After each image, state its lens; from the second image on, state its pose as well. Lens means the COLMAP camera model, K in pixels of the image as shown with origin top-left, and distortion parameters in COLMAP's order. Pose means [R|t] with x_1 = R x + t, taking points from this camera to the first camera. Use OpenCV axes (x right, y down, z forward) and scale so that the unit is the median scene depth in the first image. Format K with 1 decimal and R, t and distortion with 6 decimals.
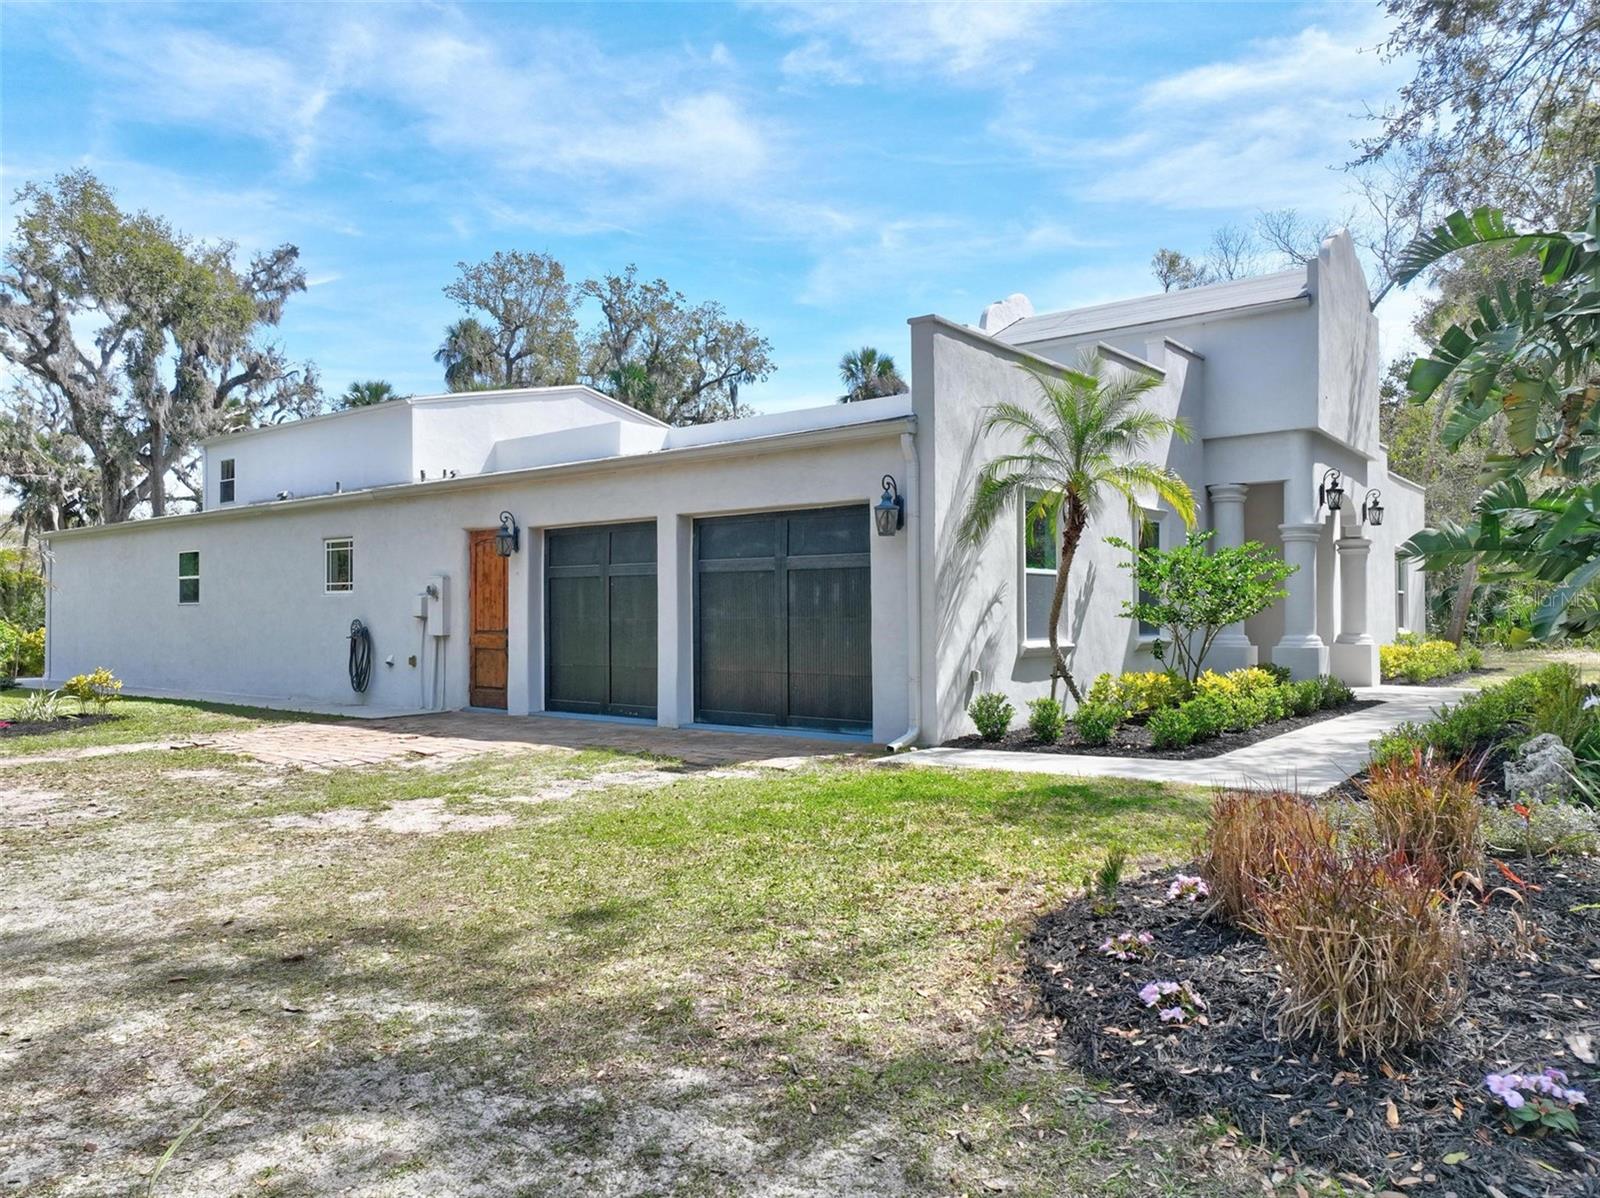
lens RADIAL K [[1122.3, 0, 793.6], [0, 1122.3, 606.0], [0, 0, 1]] dist [-0.002919, 0.018280]
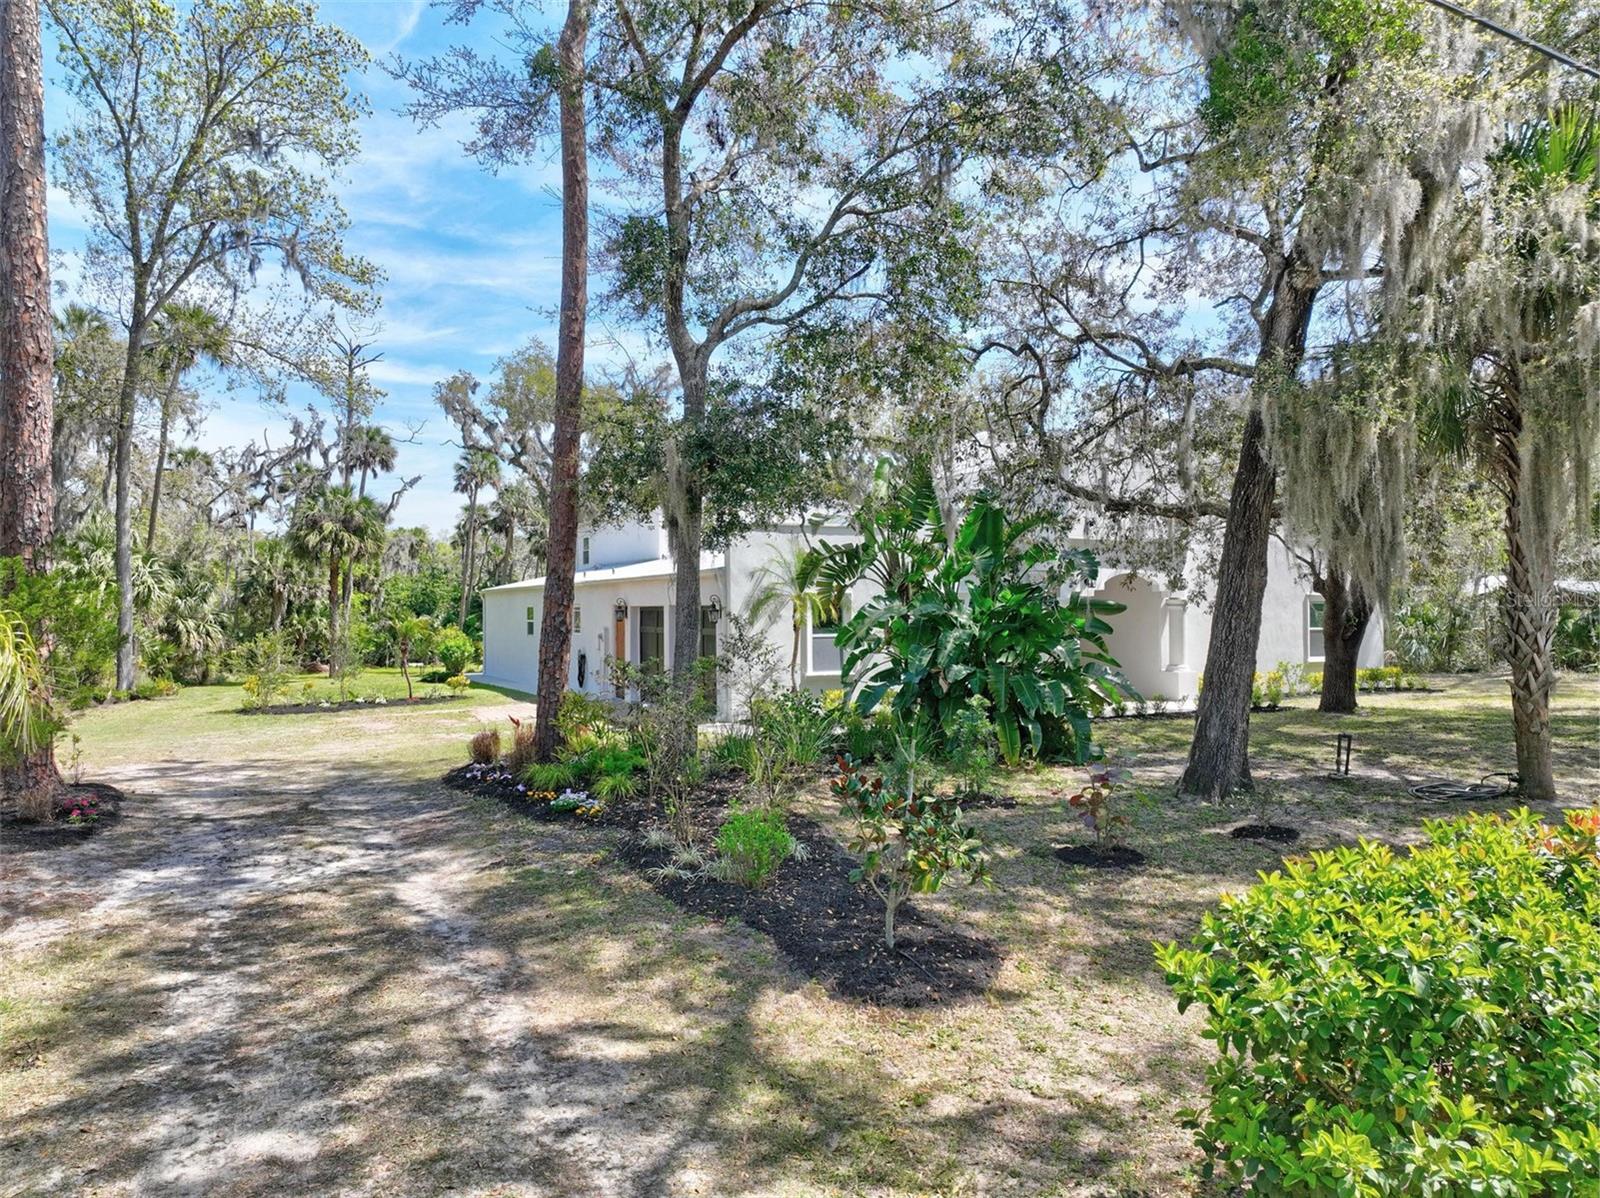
lens RADIAL K [[1122.3, 0, 800.5], [0, 1122.3, 598.7], [0, 0, 1]] dist [-0.002919, 0.018280]
pose [[0.916565, -0.007212, -0.399820, 1.042992], [0.007575, 0.999971, -0.000673, -0.101056], [0.399813, -0.002412, 0.916594, -0.860056]]
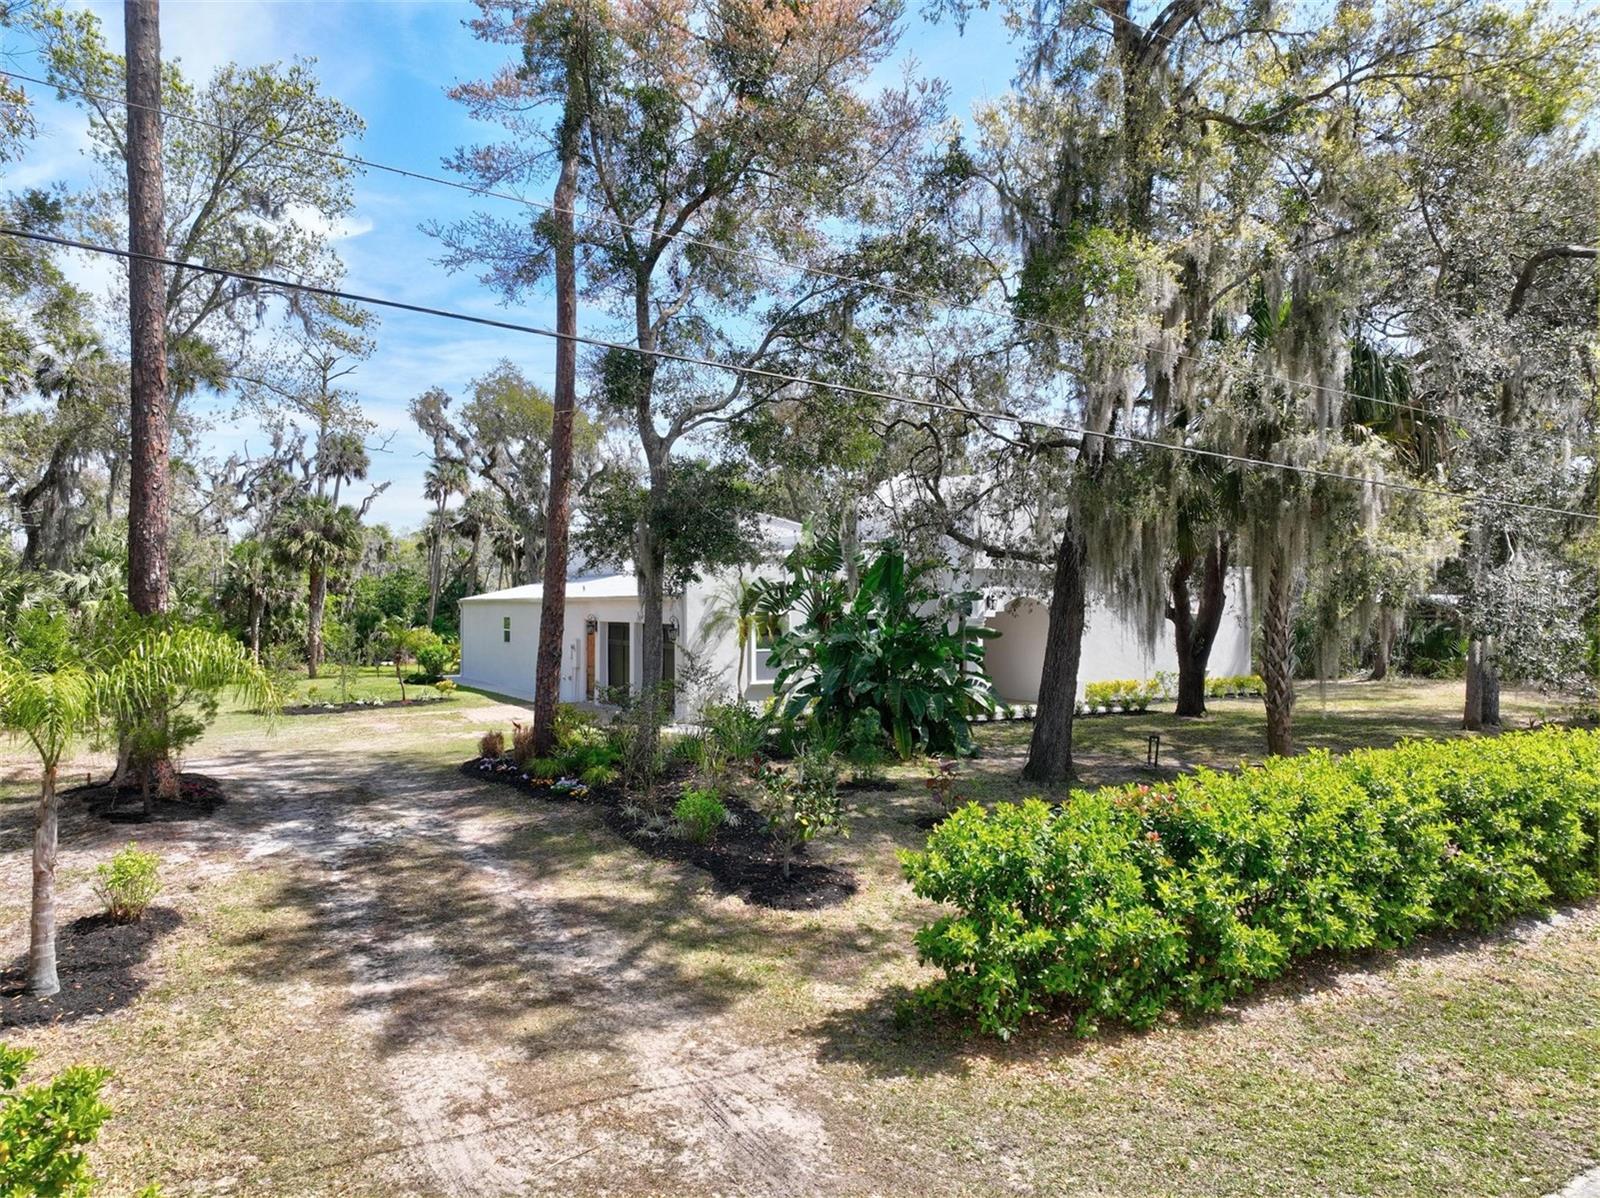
lens RADIAL K [[1122.3, 0, 803.4], [0, 1122.3, 601.1], [0, 0, 1]] dist [-0.002919, 0.018280]
pose [[0.931481, 0.000765, -0.363788, 1.230576], [0.001814, 0.999976, 0.006747, -0.159469], [0.363784, -0.006945, 0.931457, -1.213455]]
